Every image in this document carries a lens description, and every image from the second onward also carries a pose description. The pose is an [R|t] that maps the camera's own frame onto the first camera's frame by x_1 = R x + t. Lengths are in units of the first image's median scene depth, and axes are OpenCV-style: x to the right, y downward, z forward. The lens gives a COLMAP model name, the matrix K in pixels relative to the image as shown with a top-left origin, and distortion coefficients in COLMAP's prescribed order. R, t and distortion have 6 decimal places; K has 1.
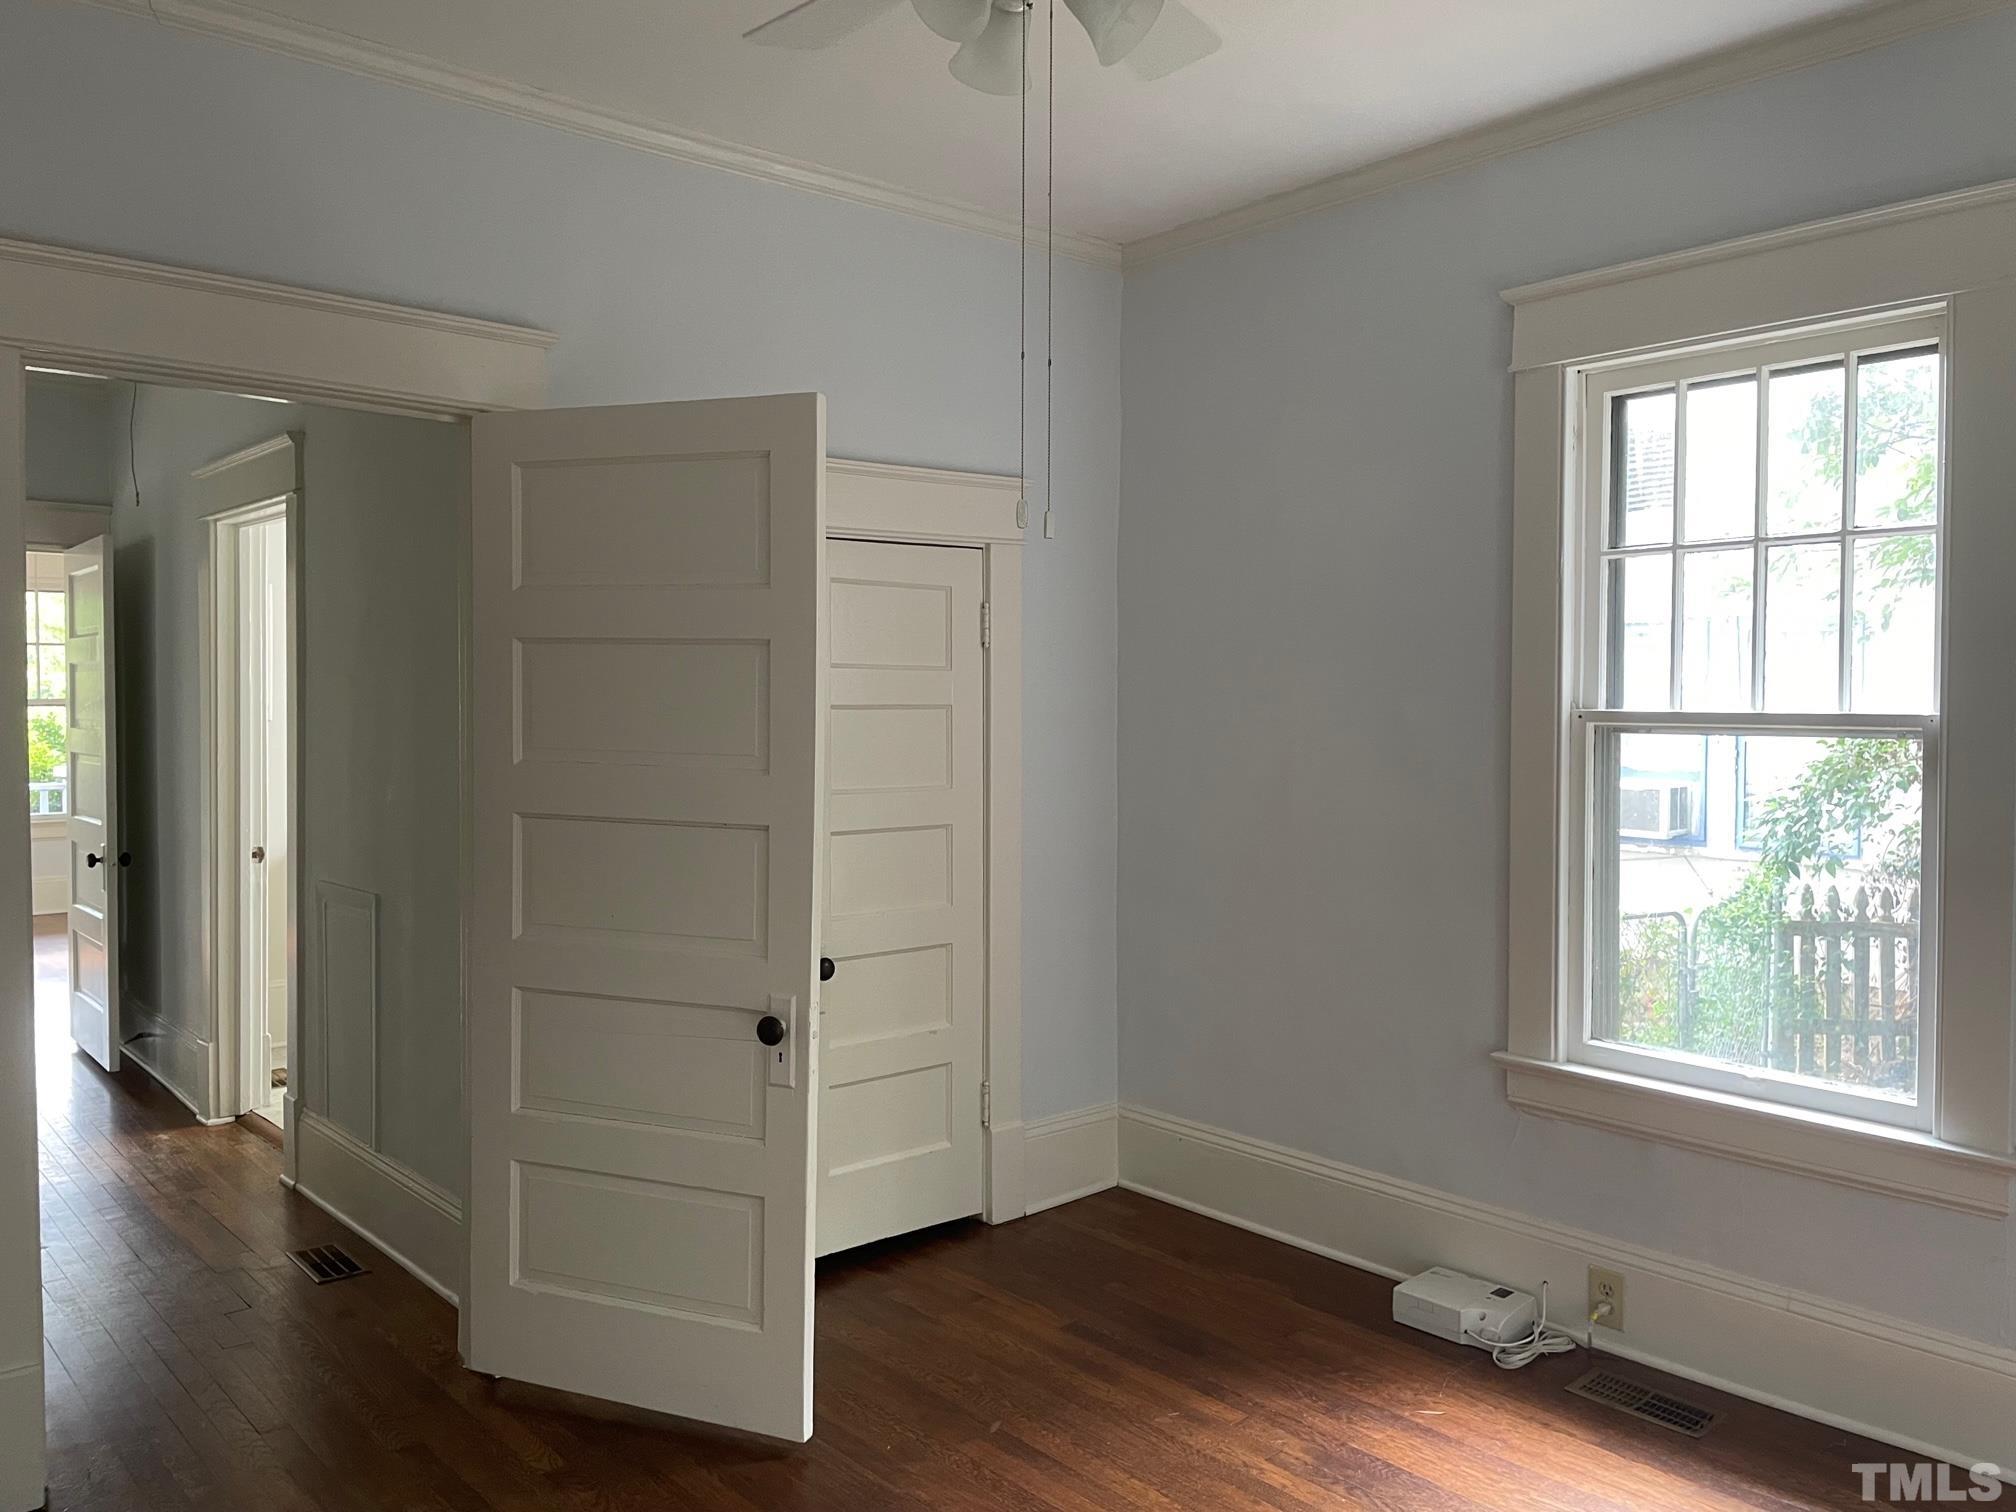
lens RADIAL K [[1517.5, 0, 987.7], [0, 1517.5, 752.4], [0, 0, 1]] dist [0.063231, -0.084897]
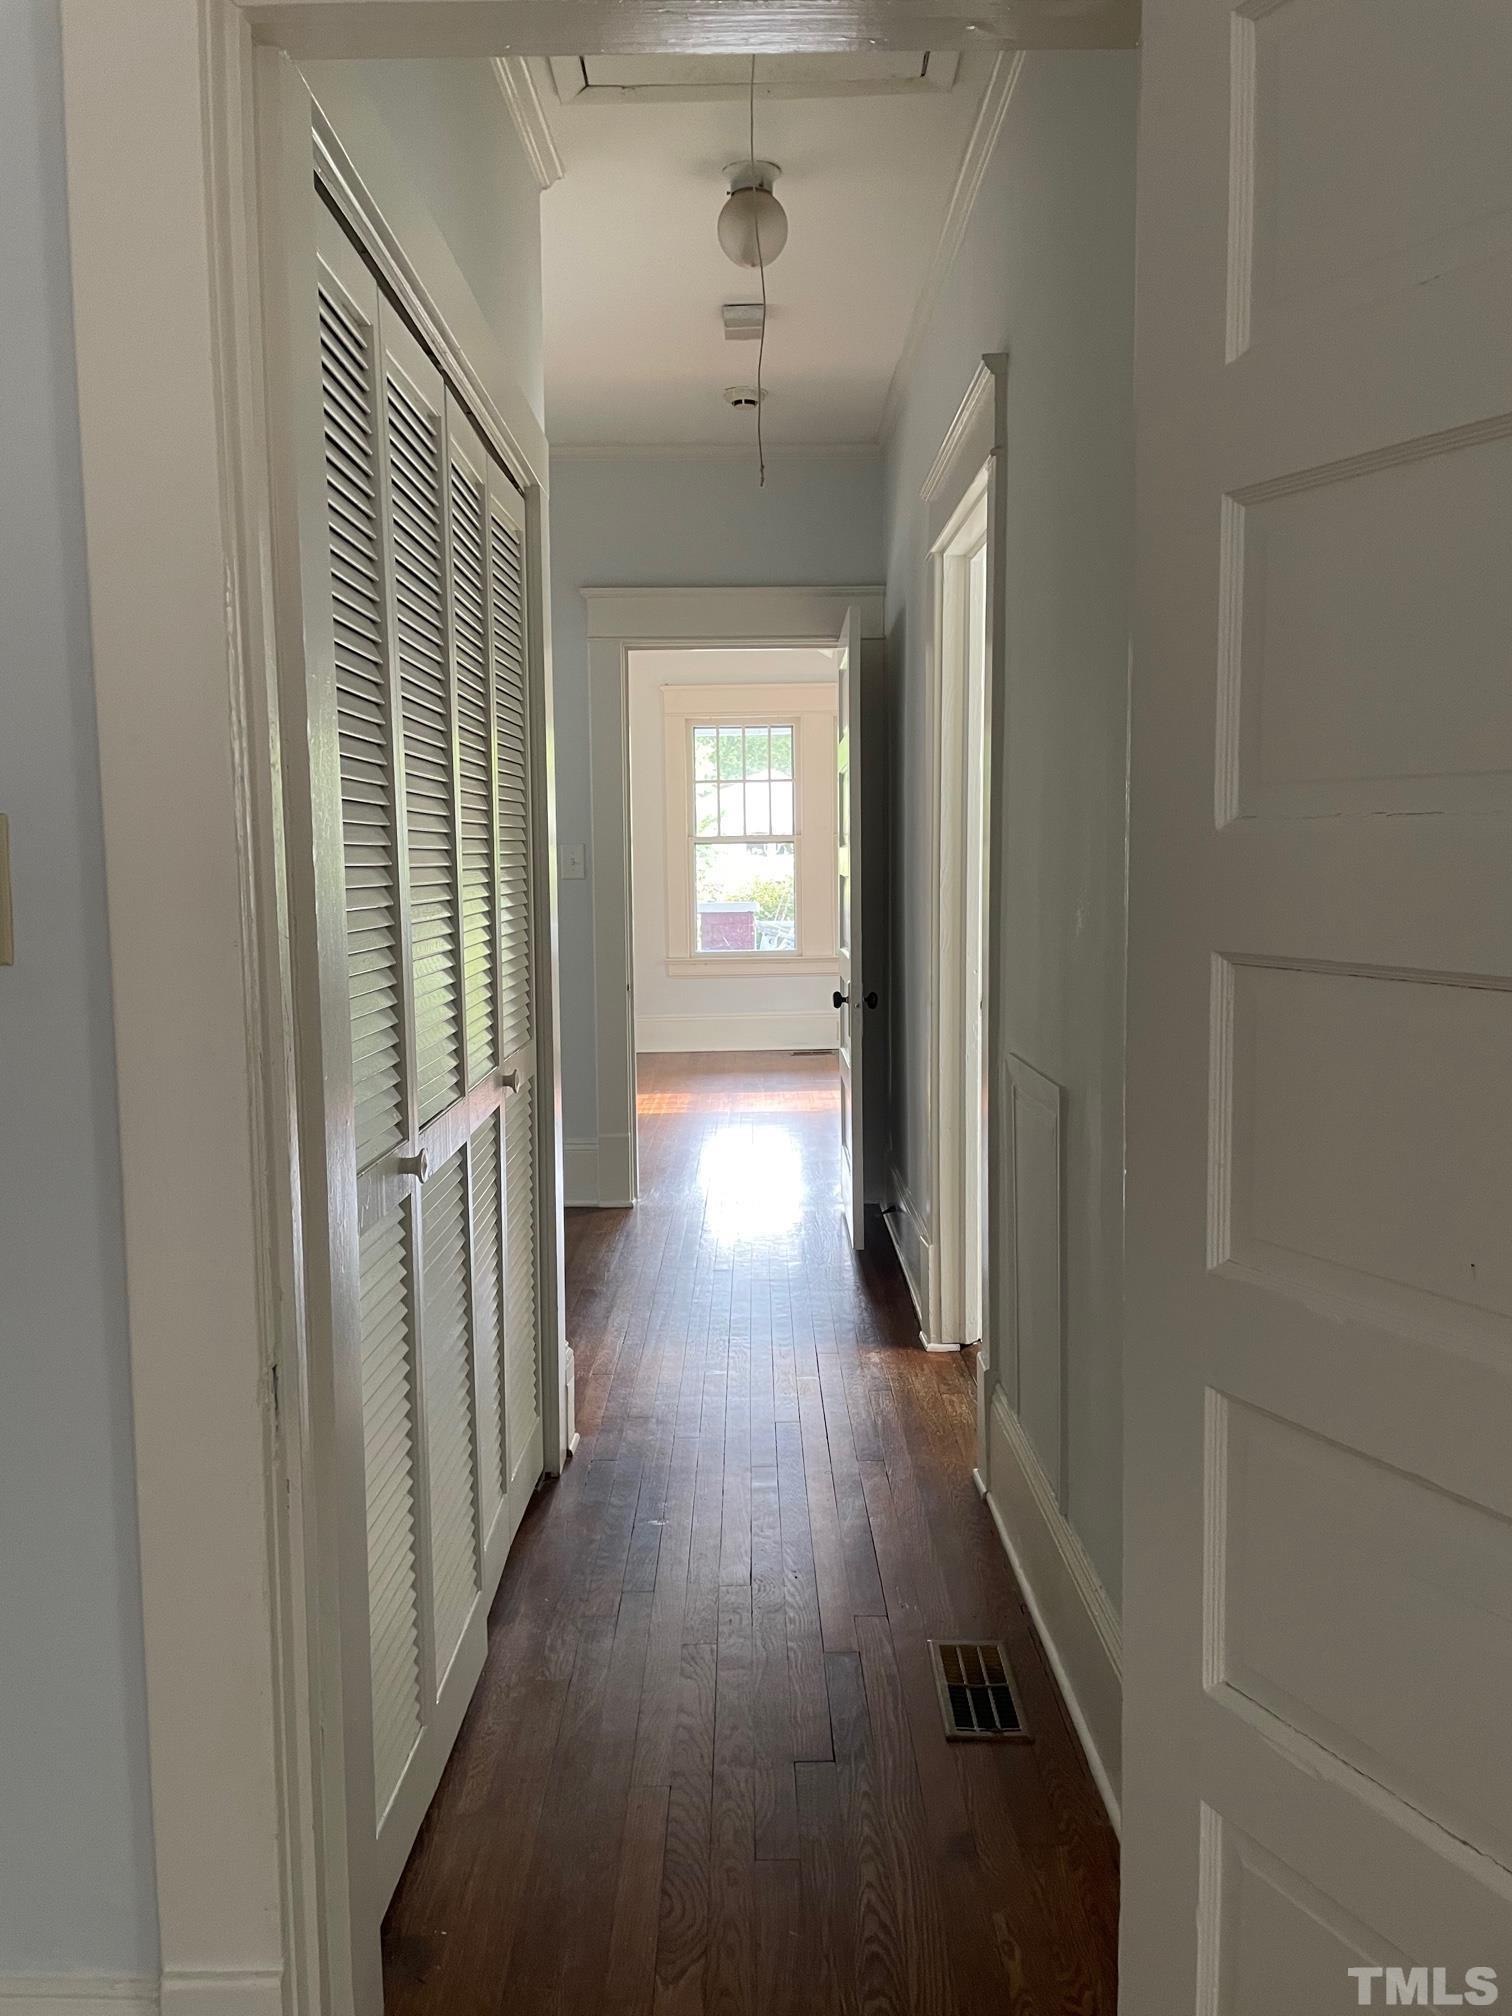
lens RADIAL K [[1517.5, 0, 754.4], [0, 1517.5, 1000.6], [0, 0, 1]] dist [0.063231, -0.084897]
pose [[0.763108, 0.042266, -0.644888, -0.087636], [0.002888, 0.997626, 0.068801, 0.014408], [0.646265, -0.054365, 0.761174, 0.369534]]
